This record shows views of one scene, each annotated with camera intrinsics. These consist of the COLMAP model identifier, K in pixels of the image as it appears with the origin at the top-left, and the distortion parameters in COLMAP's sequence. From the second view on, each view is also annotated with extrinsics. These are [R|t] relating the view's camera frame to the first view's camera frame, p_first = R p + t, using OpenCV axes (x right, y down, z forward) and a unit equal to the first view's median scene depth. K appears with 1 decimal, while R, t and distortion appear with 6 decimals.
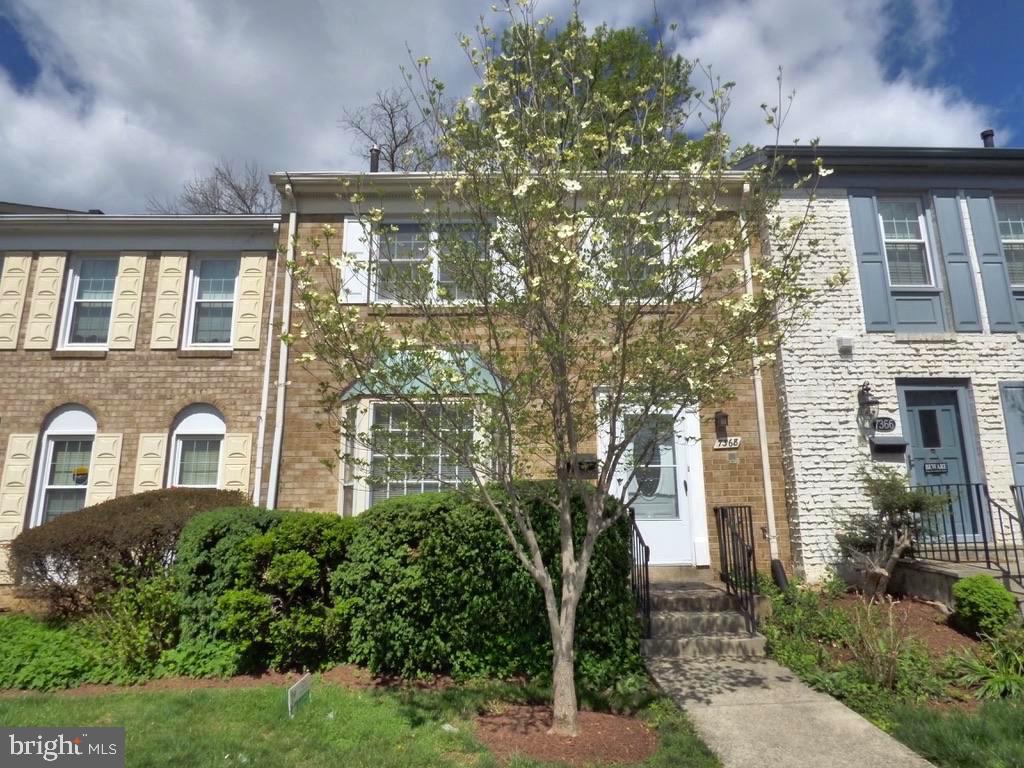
lens RADIAL K [[613.6, 0, 509.9], [0, 613.6, 385.1], [0, 0, 1]] dist [-0.012263, -0.004830]
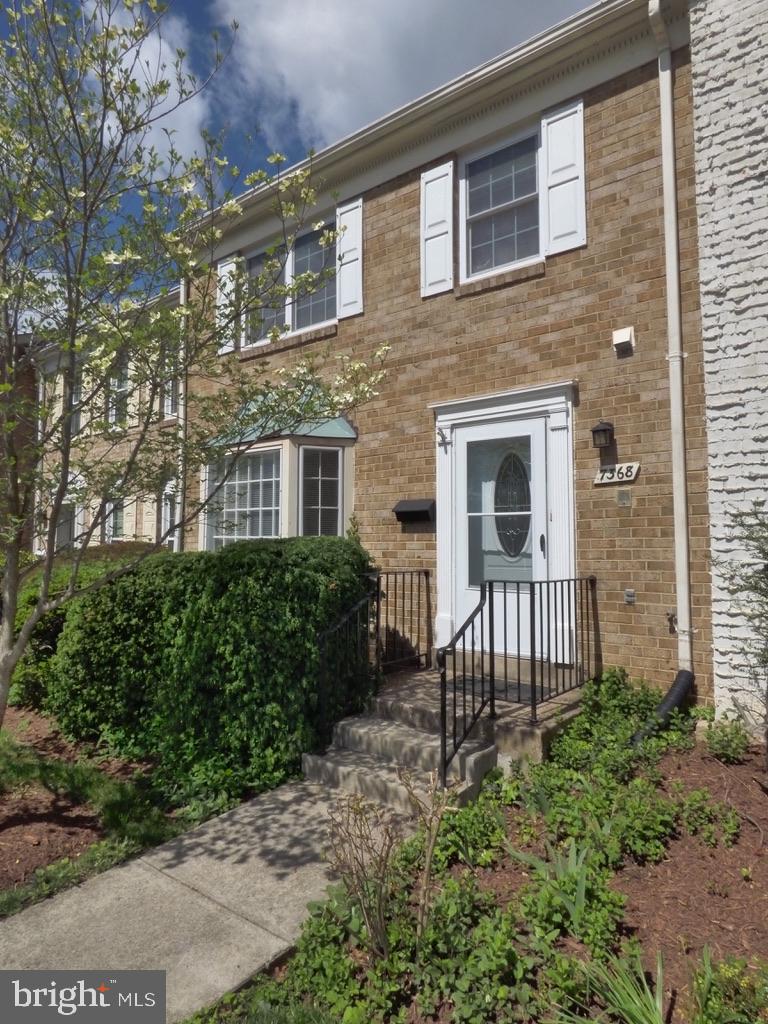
lens RADIAL K [[613.6, 0, 383.2], [0, 613.6, 508.9], [0, 0, 1]] dist [-0.012263, -0.004830]
pose [[0.777575, -0.026523, -0.628231, 0.568595], [0.116492, 0.987891, 0.102478, 0.040659], [0.617905, -0.152868, 0.771248, 0.392331]]
